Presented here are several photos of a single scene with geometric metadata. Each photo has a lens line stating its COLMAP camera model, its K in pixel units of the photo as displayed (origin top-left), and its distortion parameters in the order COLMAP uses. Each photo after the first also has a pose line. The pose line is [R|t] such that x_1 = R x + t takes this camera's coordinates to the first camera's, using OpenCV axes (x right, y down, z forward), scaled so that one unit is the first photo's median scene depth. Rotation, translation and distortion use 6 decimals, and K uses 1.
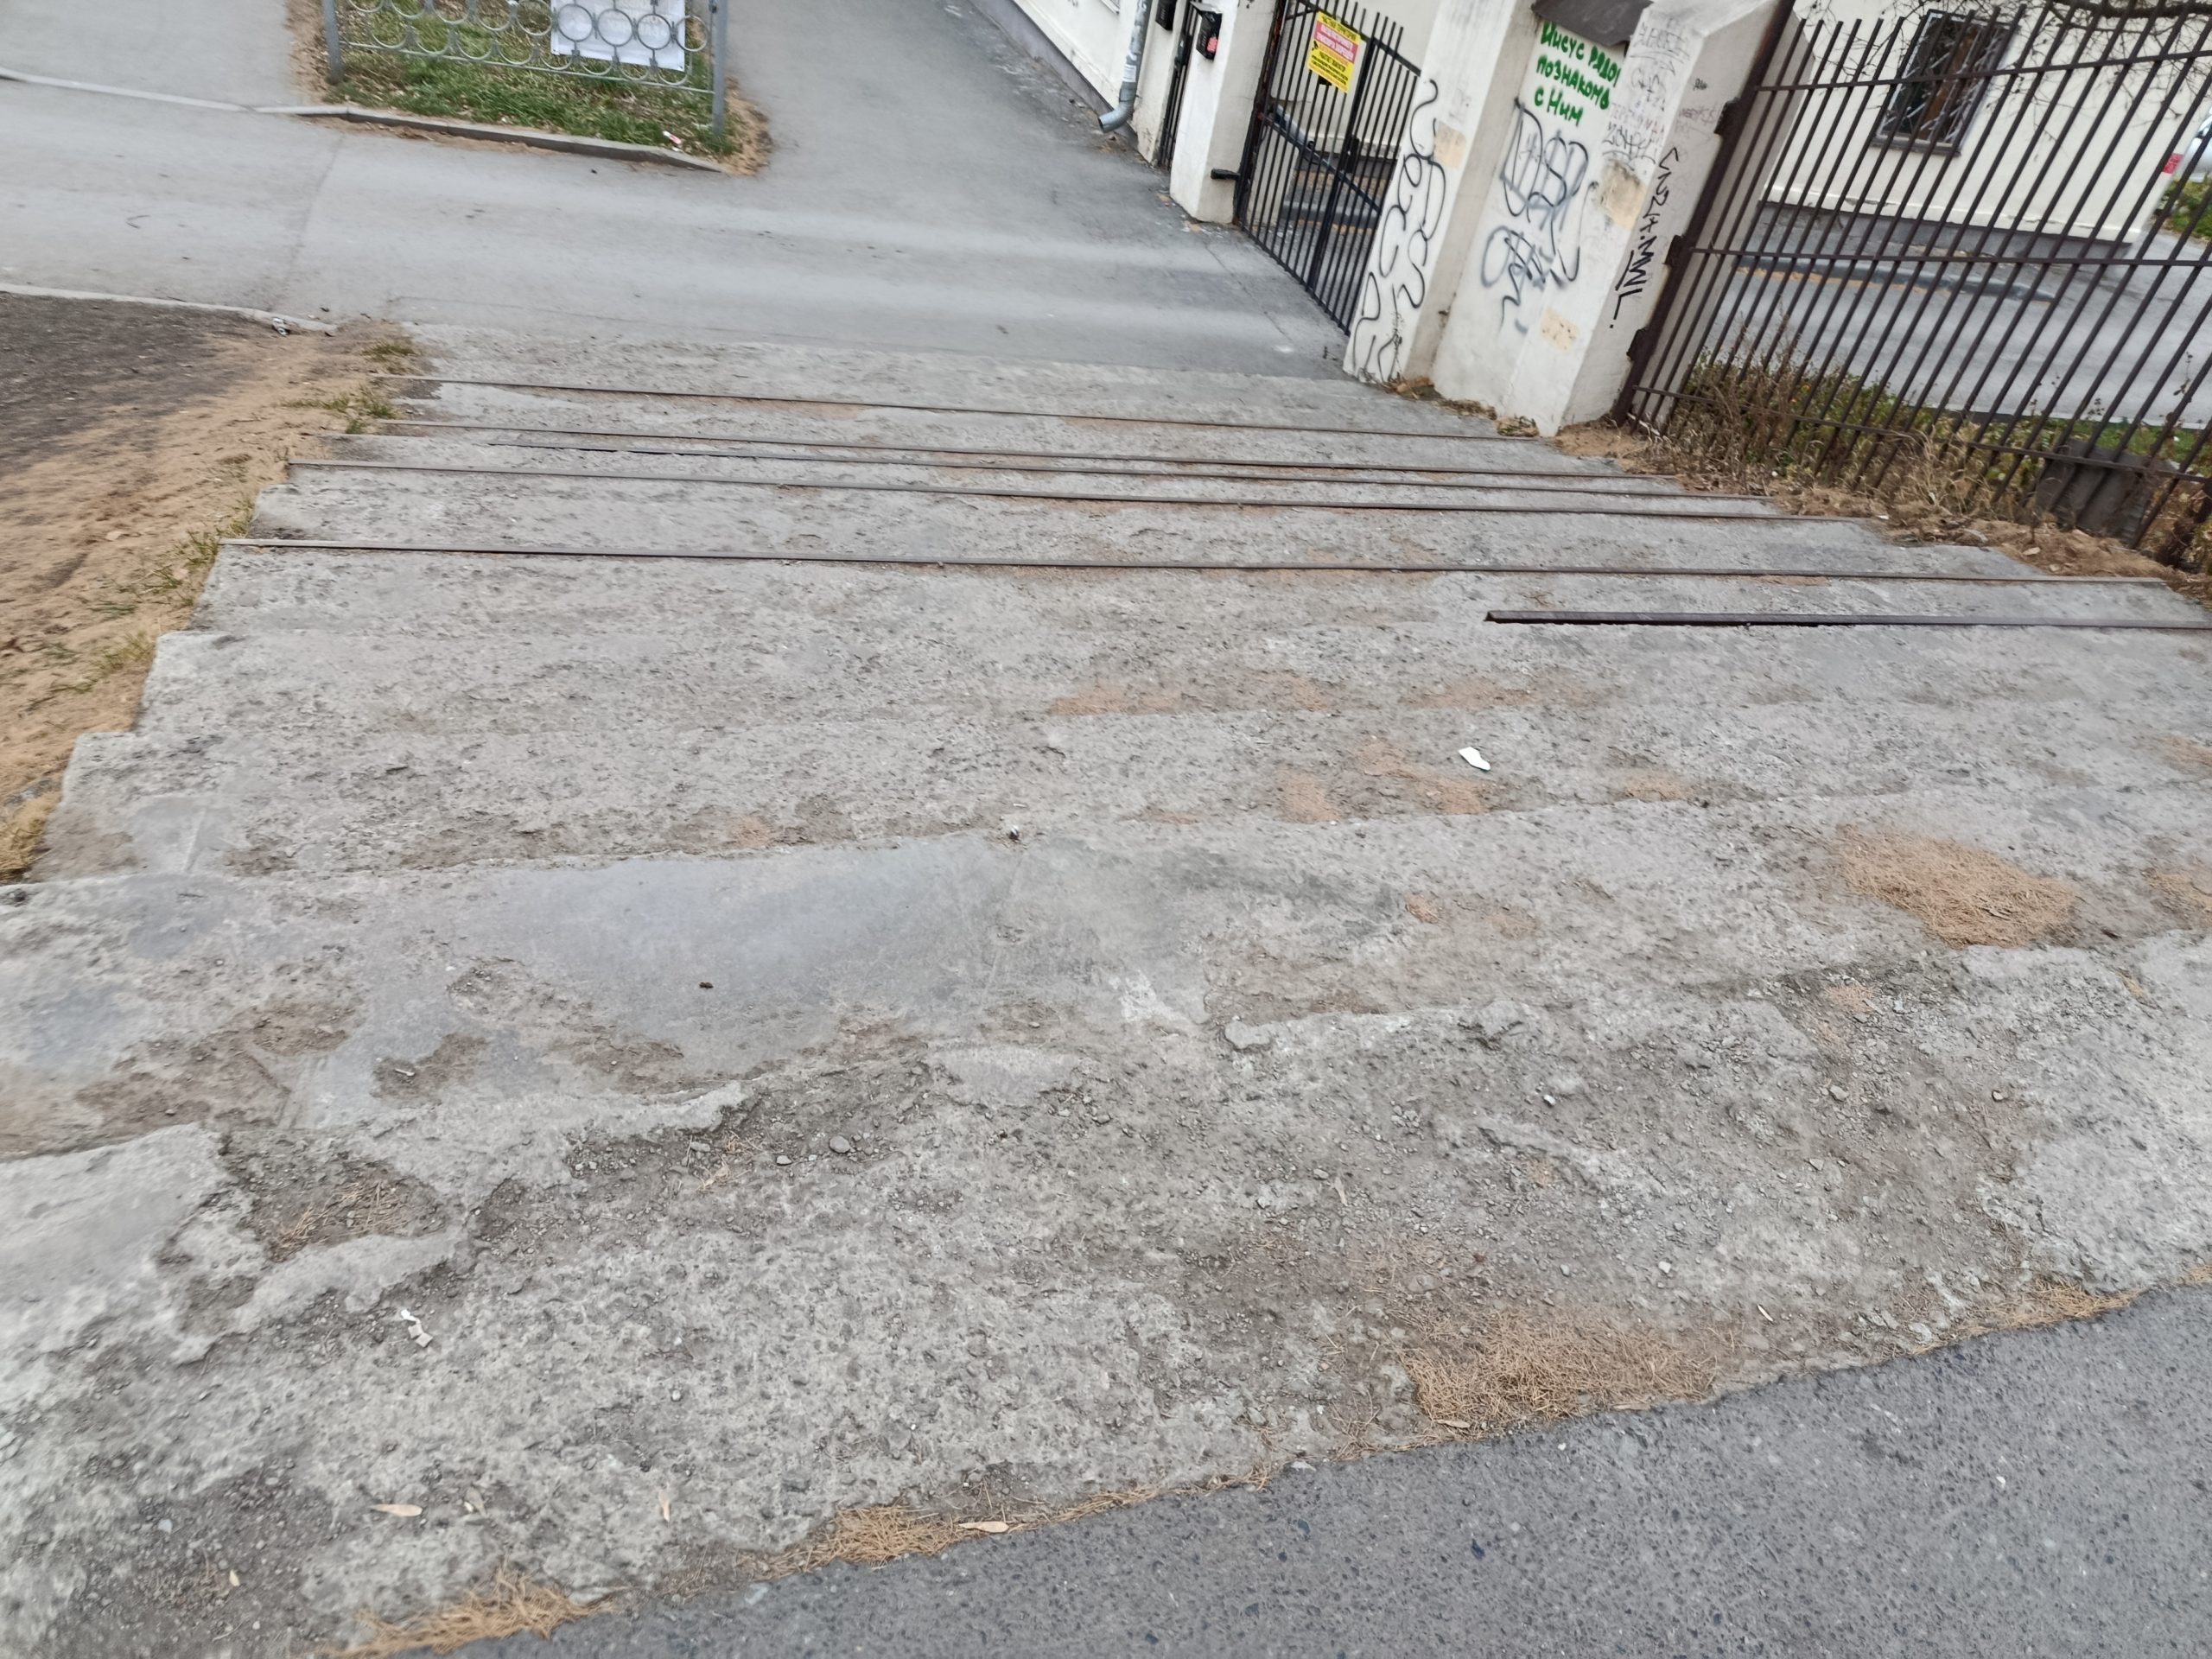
lens RADIAL K [[1538.8, 0, 1099.7], [0, 1538.8, 831.3], [0, 0, 1]] dist [0.023333, 0.000506]
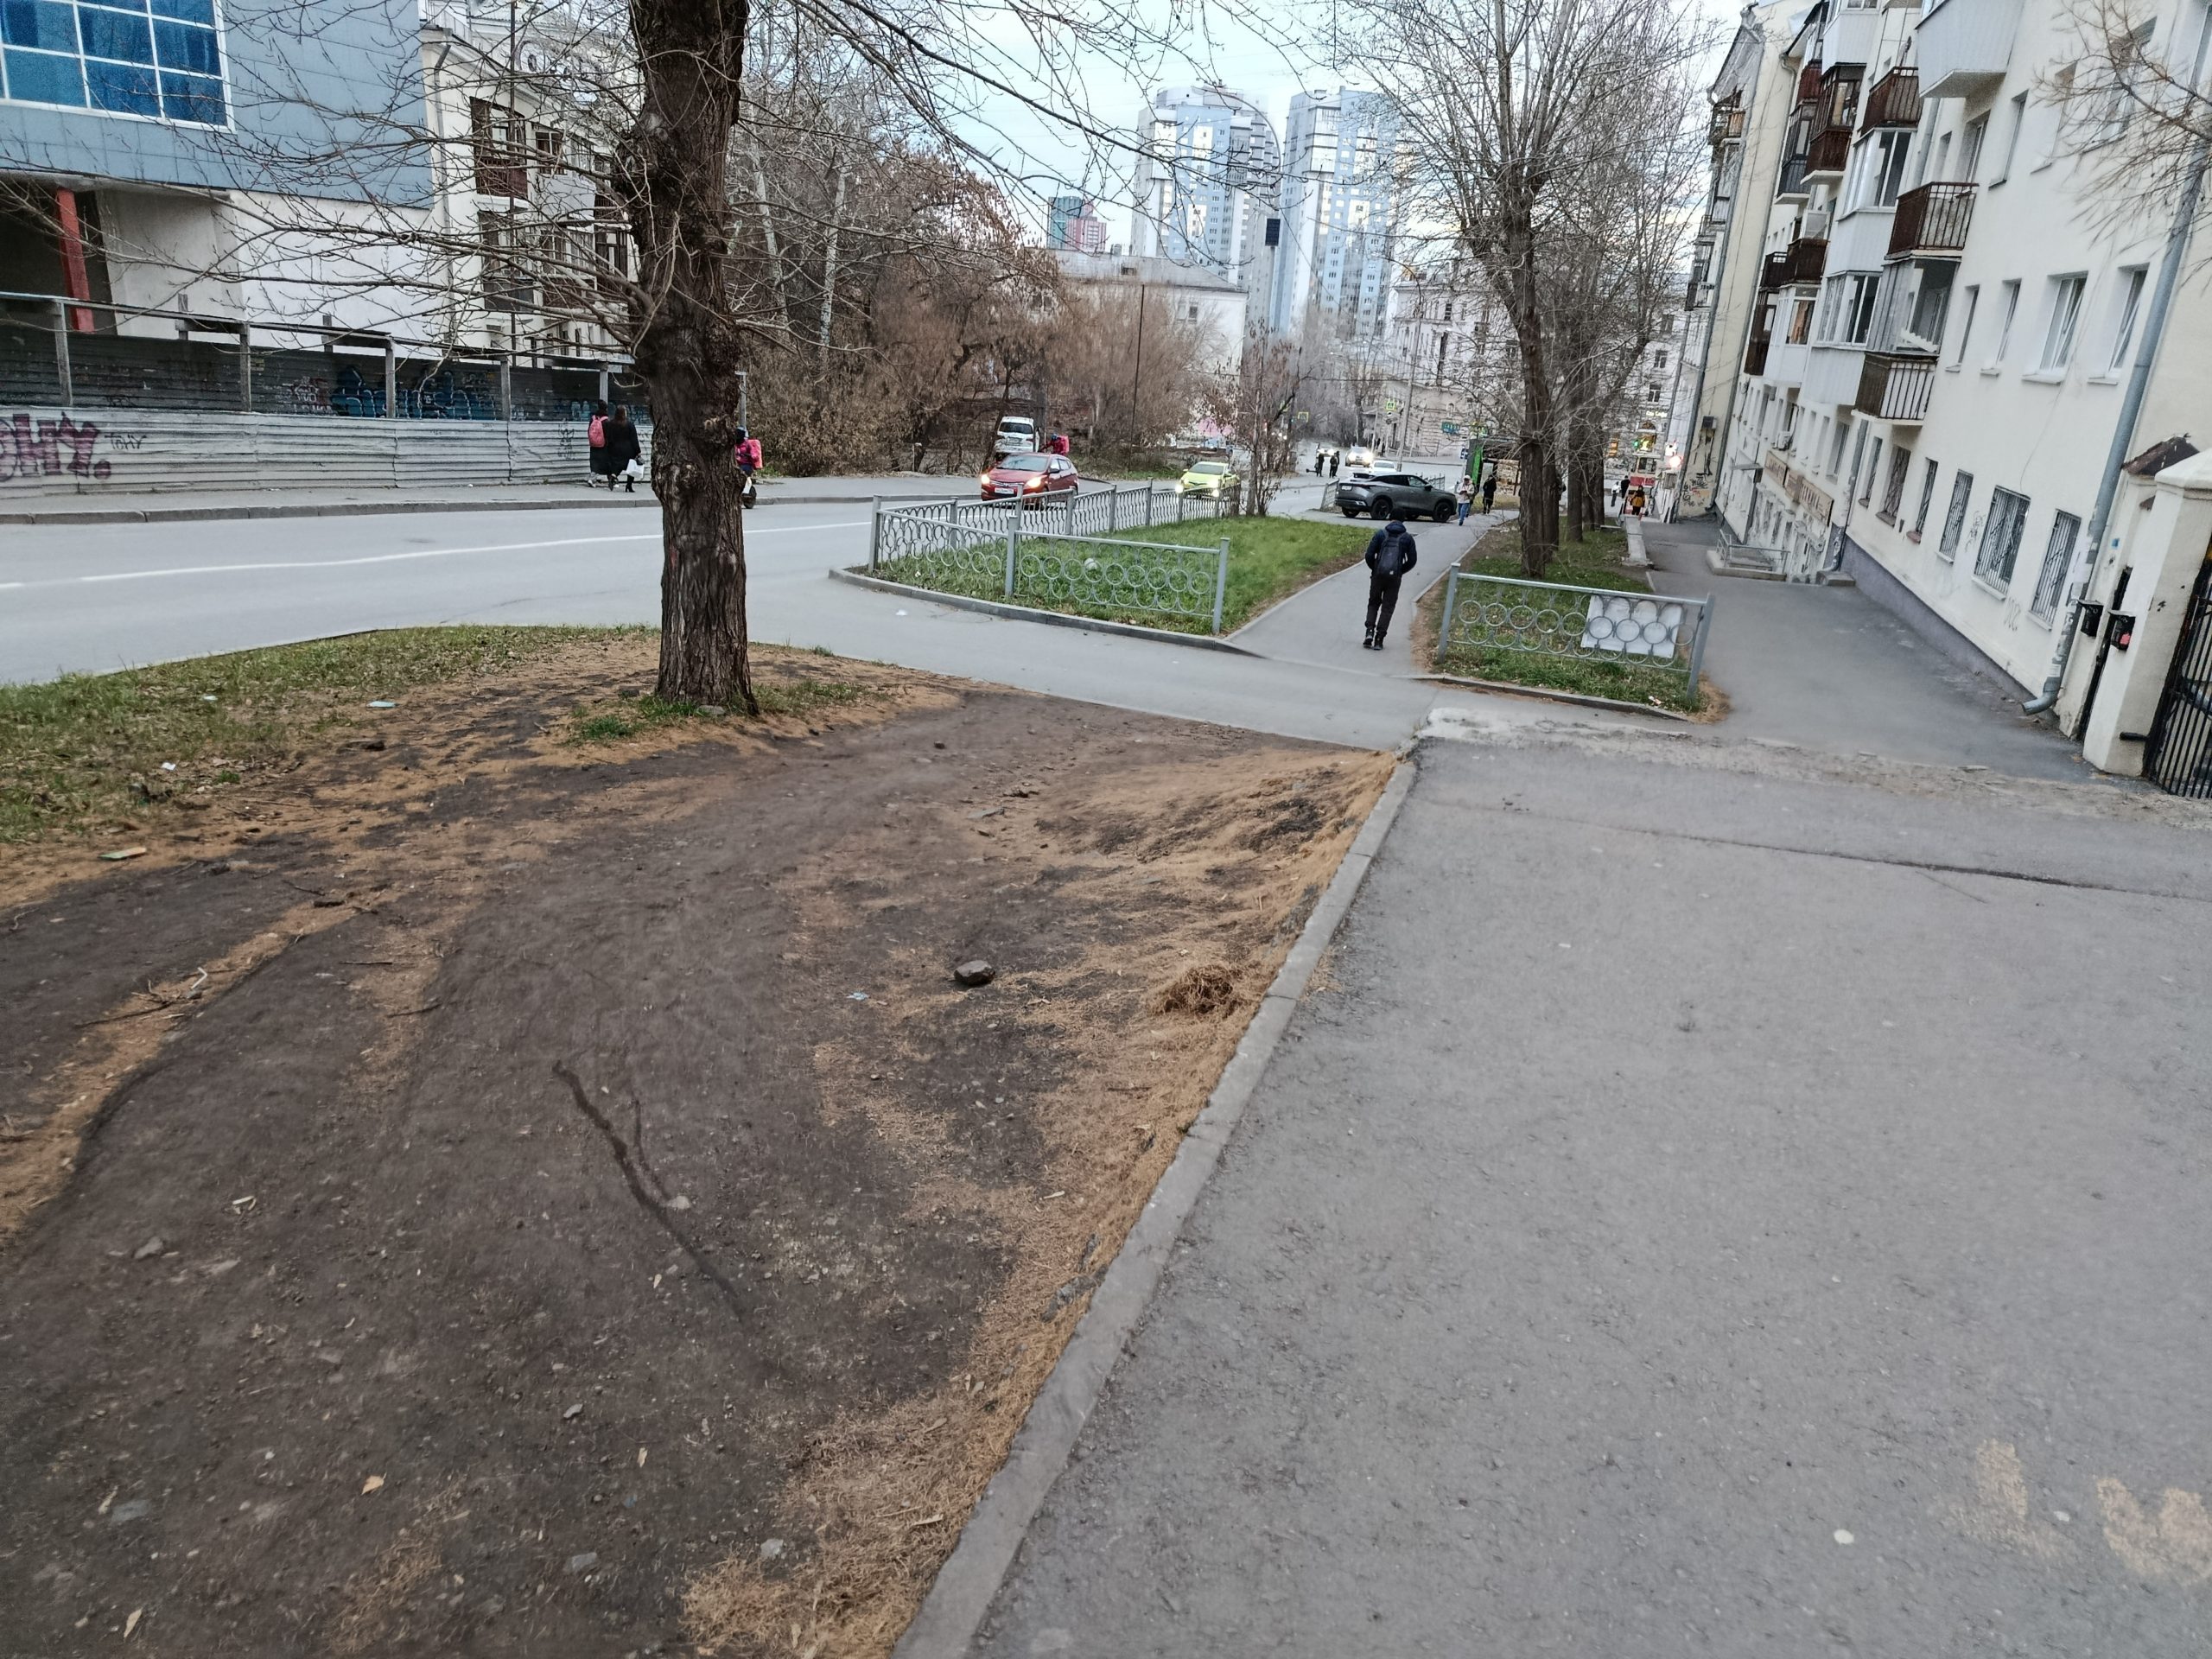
lens RADIAL K [[1538.8, 0, 1107.3], [0, 1538.8, 824.0], [0, 0, 1]] dist [0.023333, 0.000506]
pose [[0.838888, 0.062830, -0.540665, 0.070466], [-0.270366, 0.910209, -0.313721, 0.226296], [0.472407, 0.409355, 0.780551, -0.278579]]
